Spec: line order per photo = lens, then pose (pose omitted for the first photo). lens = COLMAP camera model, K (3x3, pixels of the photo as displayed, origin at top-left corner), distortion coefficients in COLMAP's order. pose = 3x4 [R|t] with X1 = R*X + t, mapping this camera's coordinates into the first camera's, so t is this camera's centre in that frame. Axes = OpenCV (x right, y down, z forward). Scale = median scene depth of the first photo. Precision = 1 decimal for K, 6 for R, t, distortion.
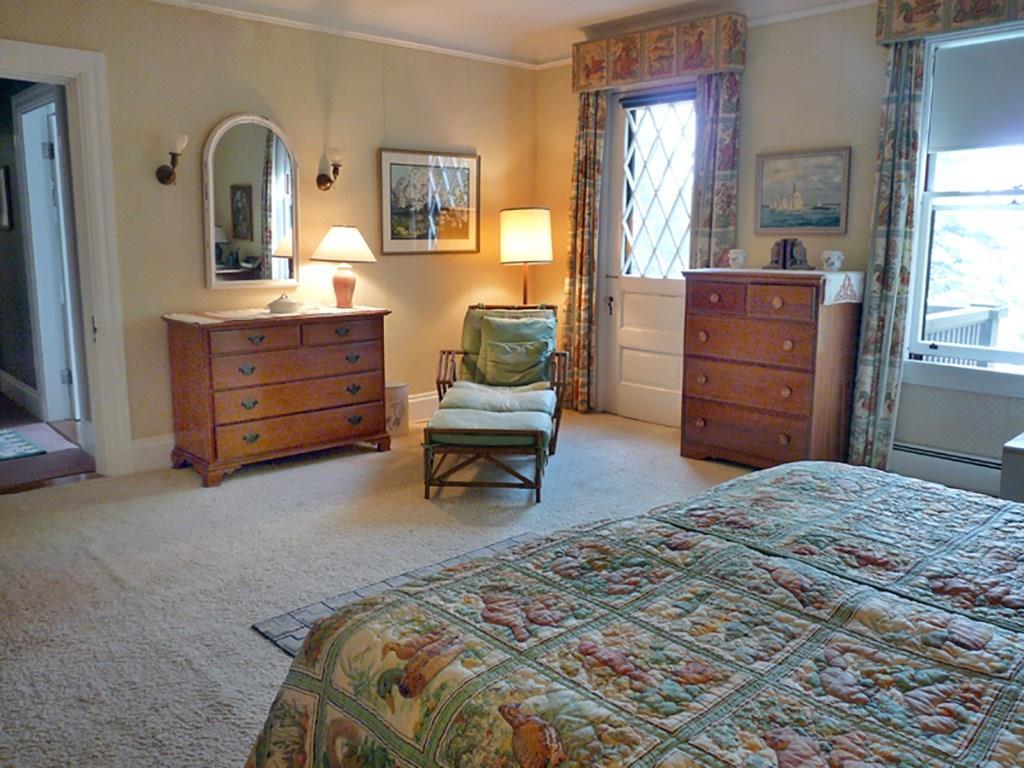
lens RADIAL K [[854.4, 0, 512.0], [0, 854.4, 384.0], [0, 0, 1]] dist [0.011066, -0.102557]
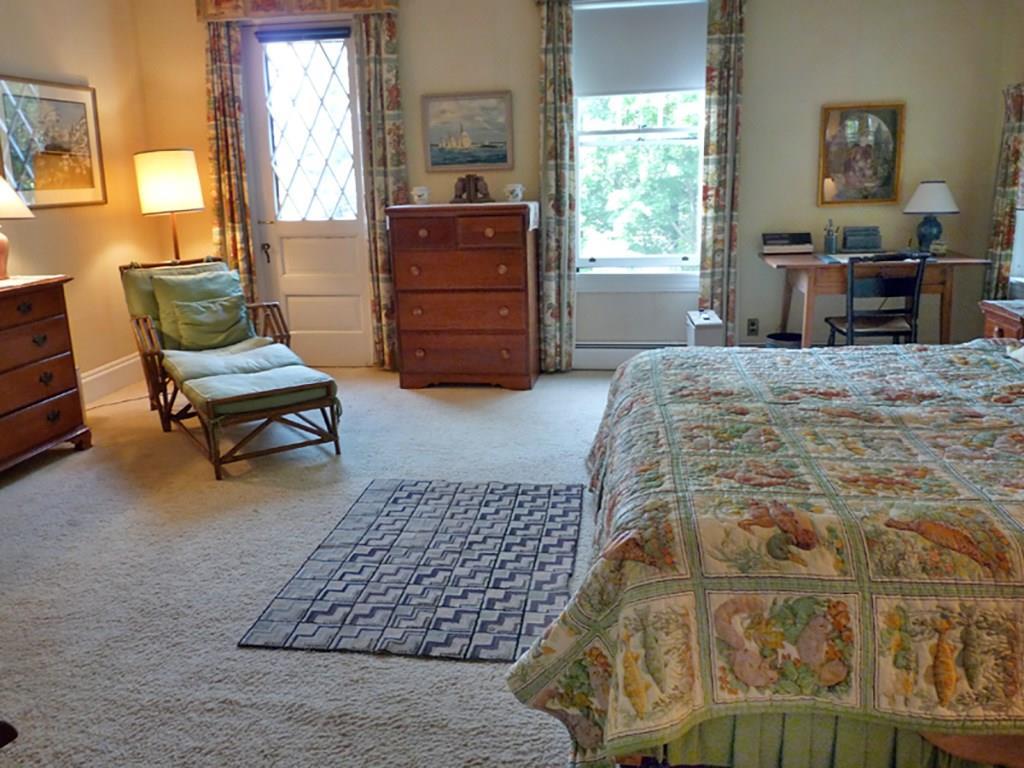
lens RADIAL K [[854.4, 0, 512.0], [0, 854.4, 384.0], [0, 0, 1]] dist [0.011066, -0.102557]
pose [[0.758042, -0.174236, 0.628502, -0.355283], [0.140542, 0.984654, 0.103461, -0.010114], [-0.636884, 0.009903, 0.770896, 0.113566]]
